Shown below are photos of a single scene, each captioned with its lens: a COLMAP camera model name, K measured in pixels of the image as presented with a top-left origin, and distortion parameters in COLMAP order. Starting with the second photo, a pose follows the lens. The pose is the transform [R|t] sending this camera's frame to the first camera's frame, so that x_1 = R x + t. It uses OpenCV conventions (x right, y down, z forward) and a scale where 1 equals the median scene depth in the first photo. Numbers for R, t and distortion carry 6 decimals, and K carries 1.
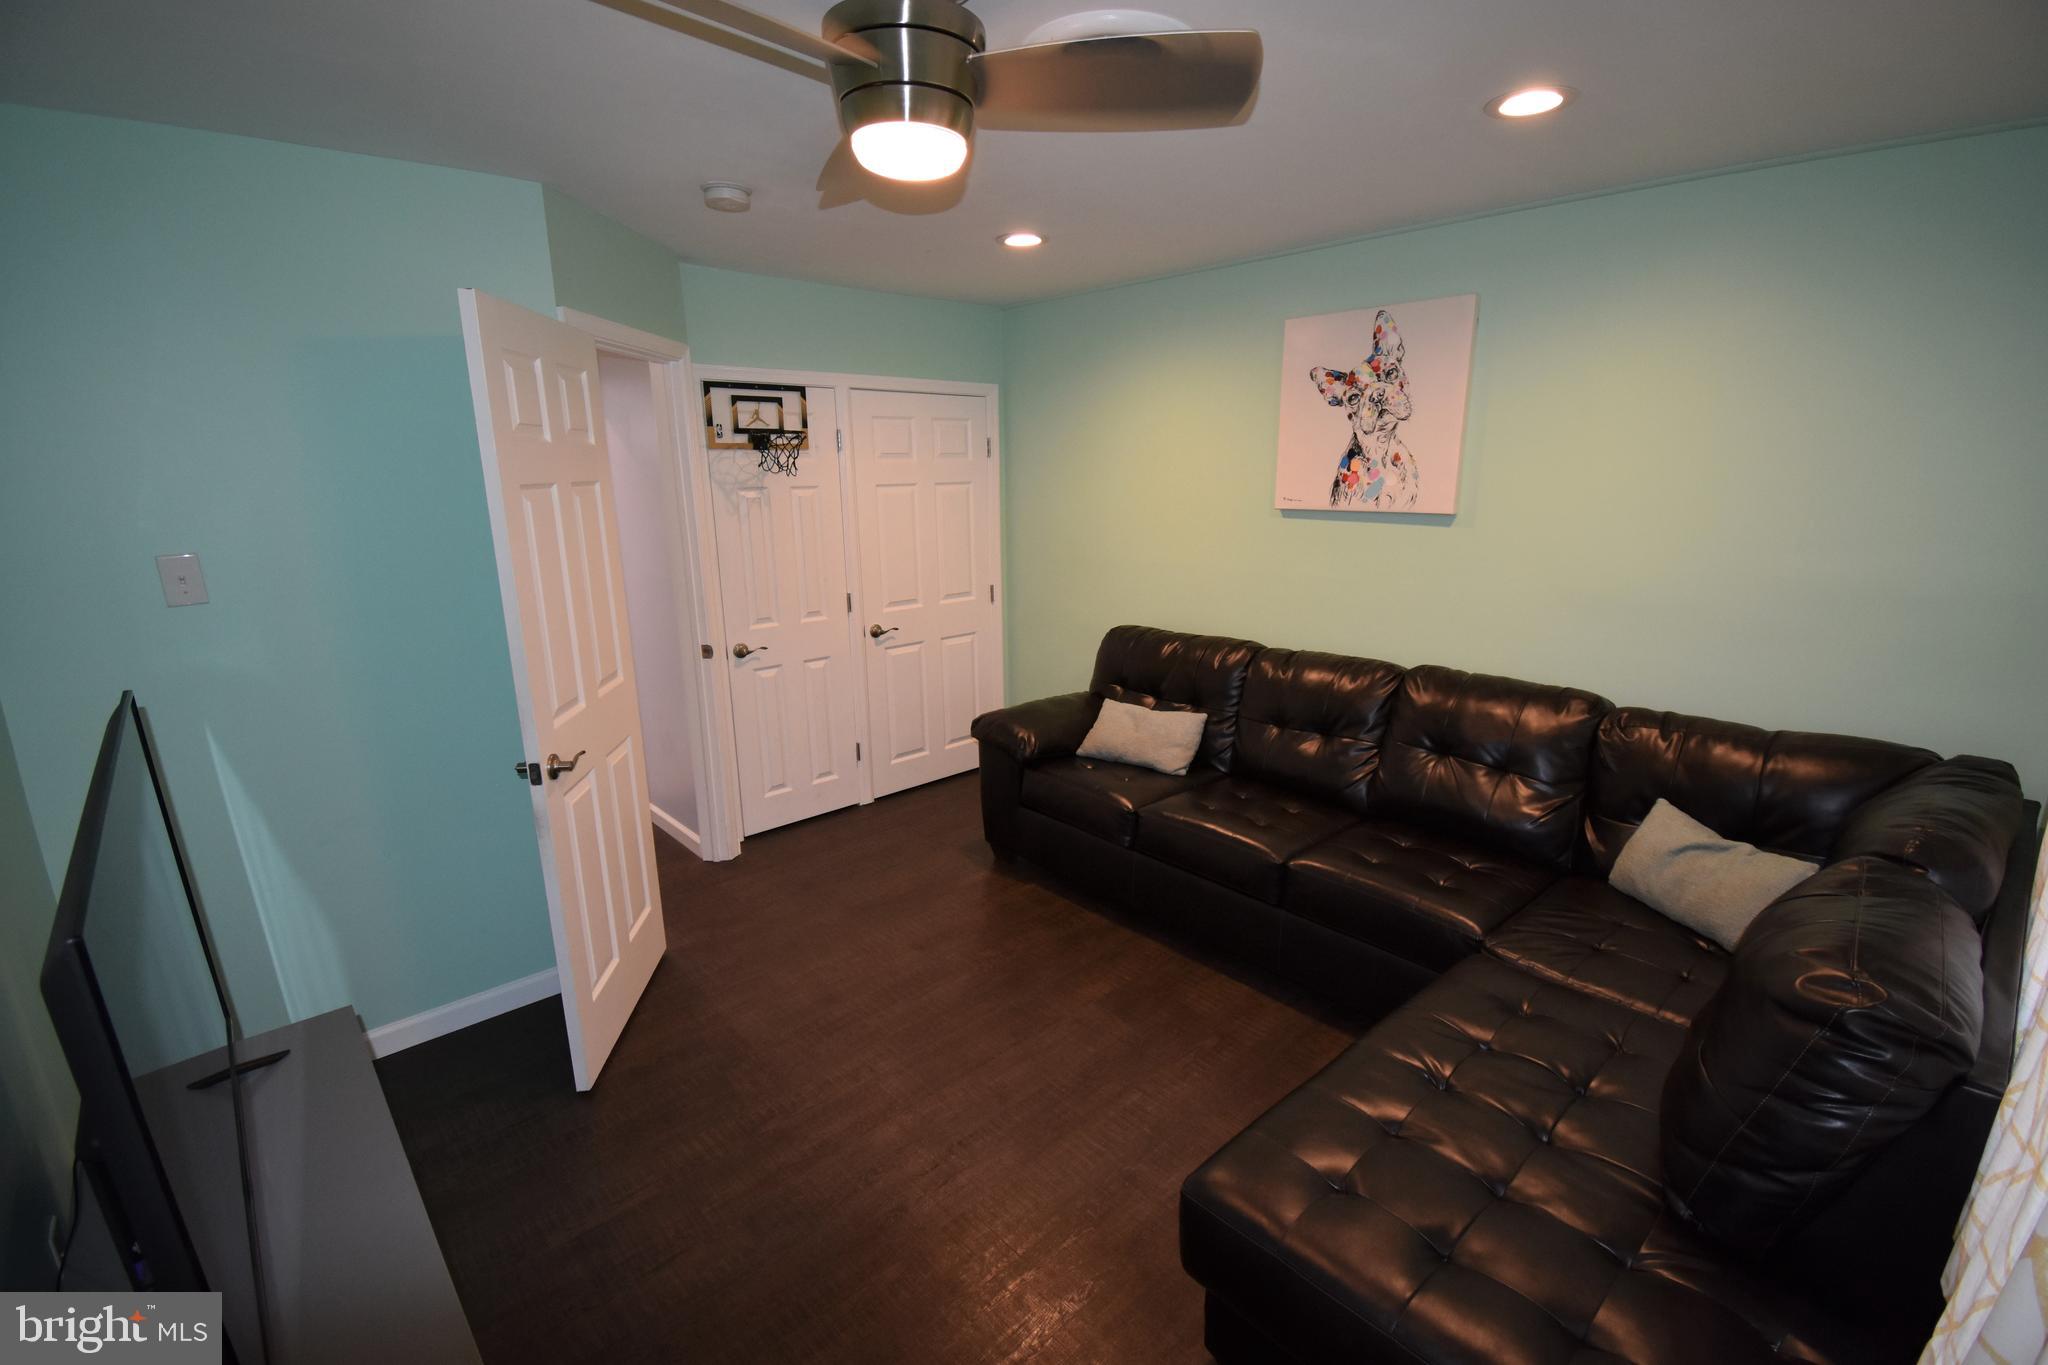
lens RADIAL K [[905.6, 0, 1040.4], [0, 905.6, 686.9], [0, 0, 1]] dist [0.021846, -0.028112]
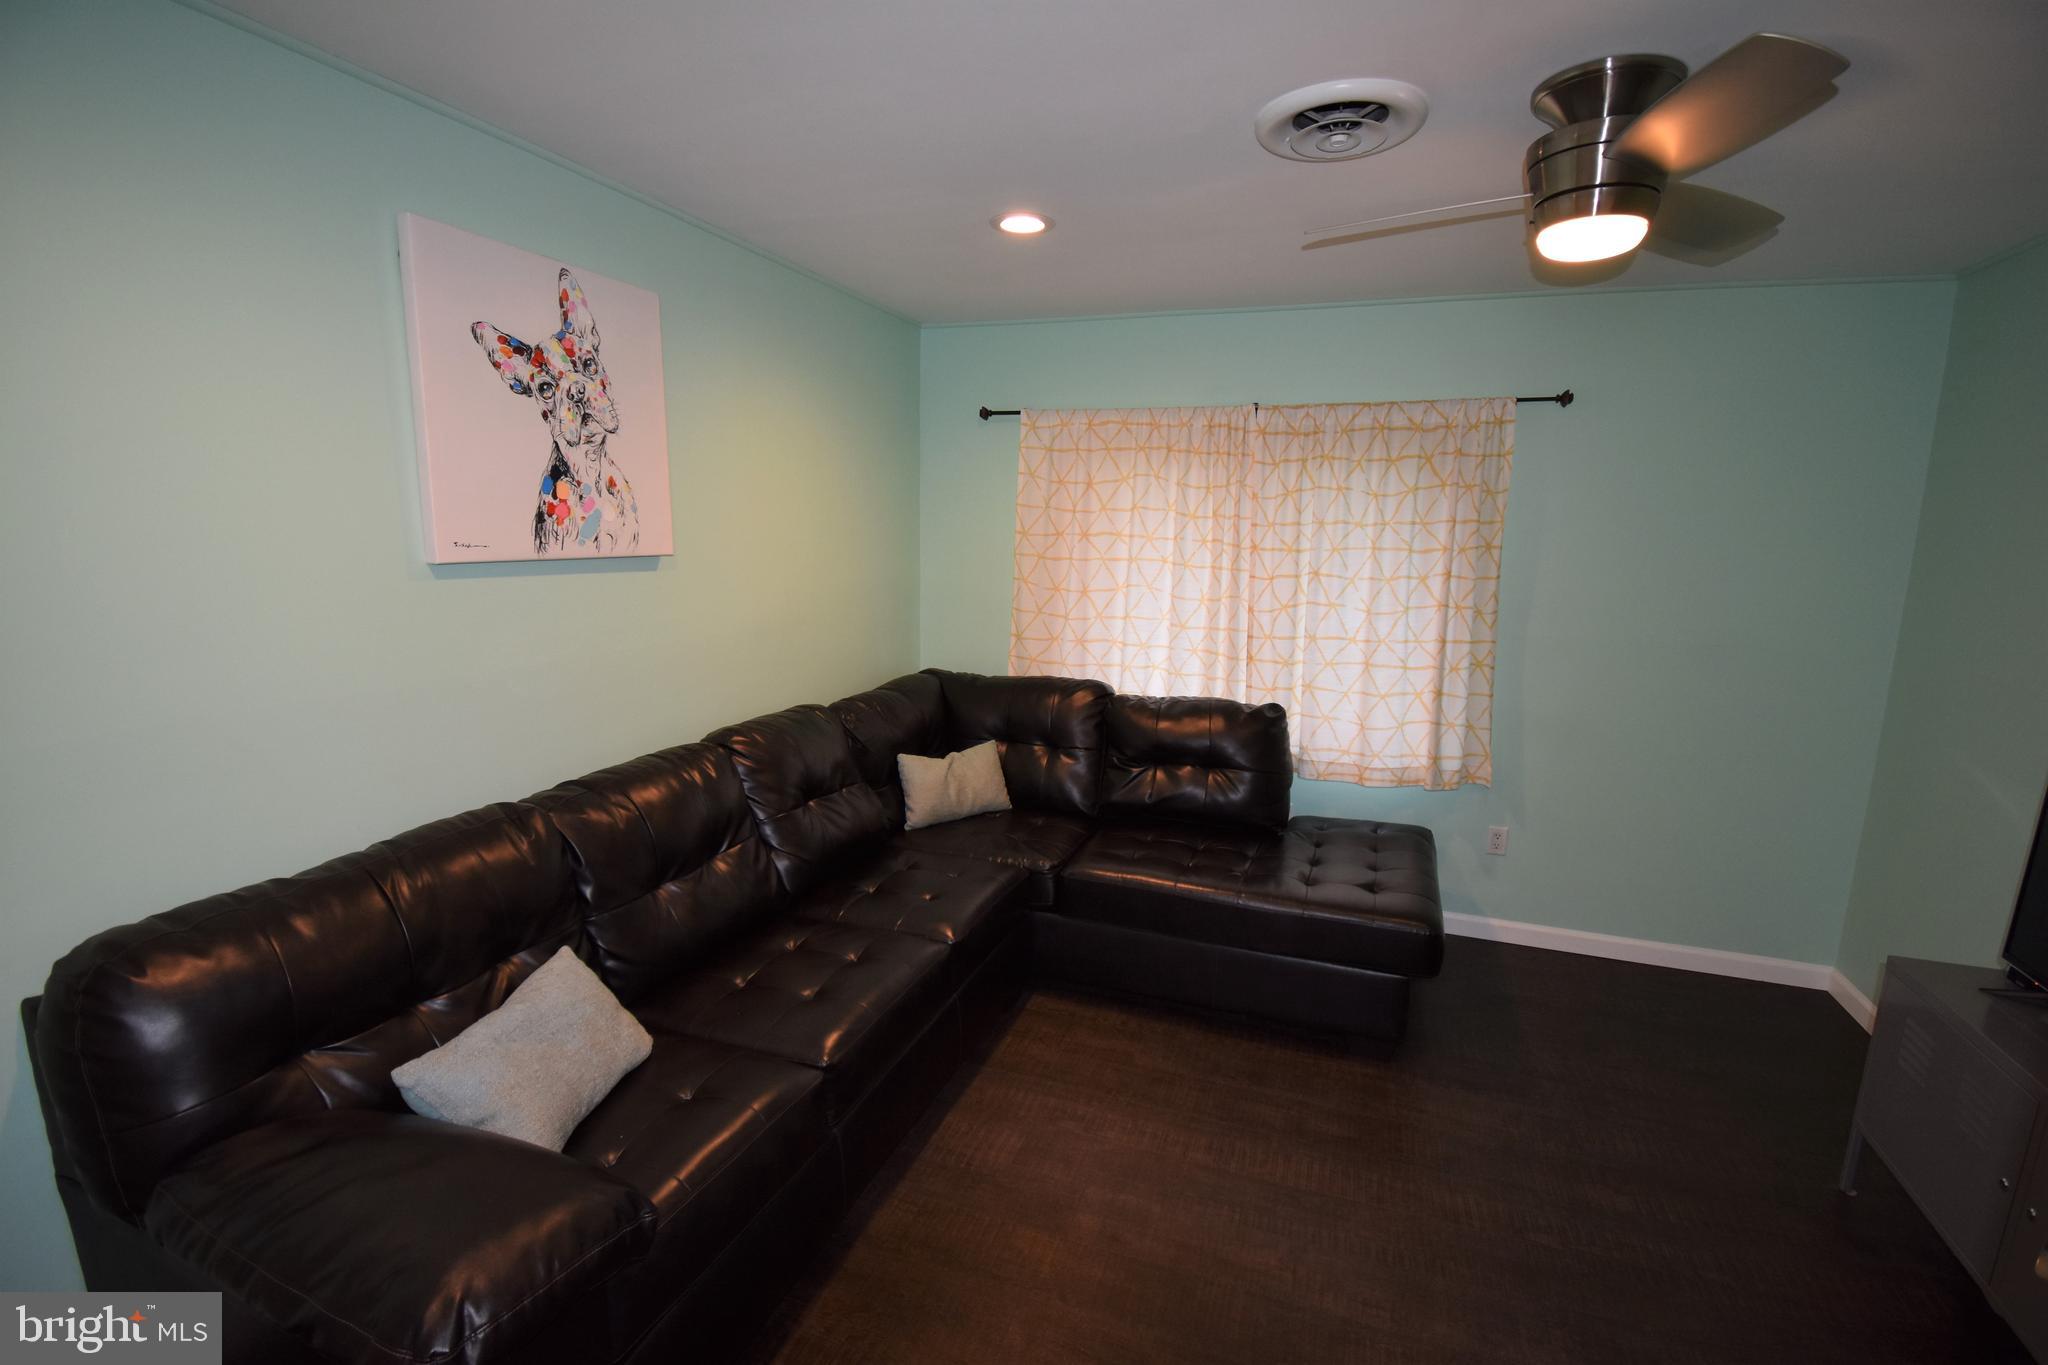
lens RADIAL K [[905.6, 0, 1040.4], [0, 905.6, 686.9], [0, 0, 1]] dist [0.021846, -0.028112]
pose [[-0.455989, -0.158231, 0.875807, -0.428898], [0.196496, 0.941885, 0.272475, -0.225678], [-0.868023, 0.296338, -0.398397, 1.024589]]
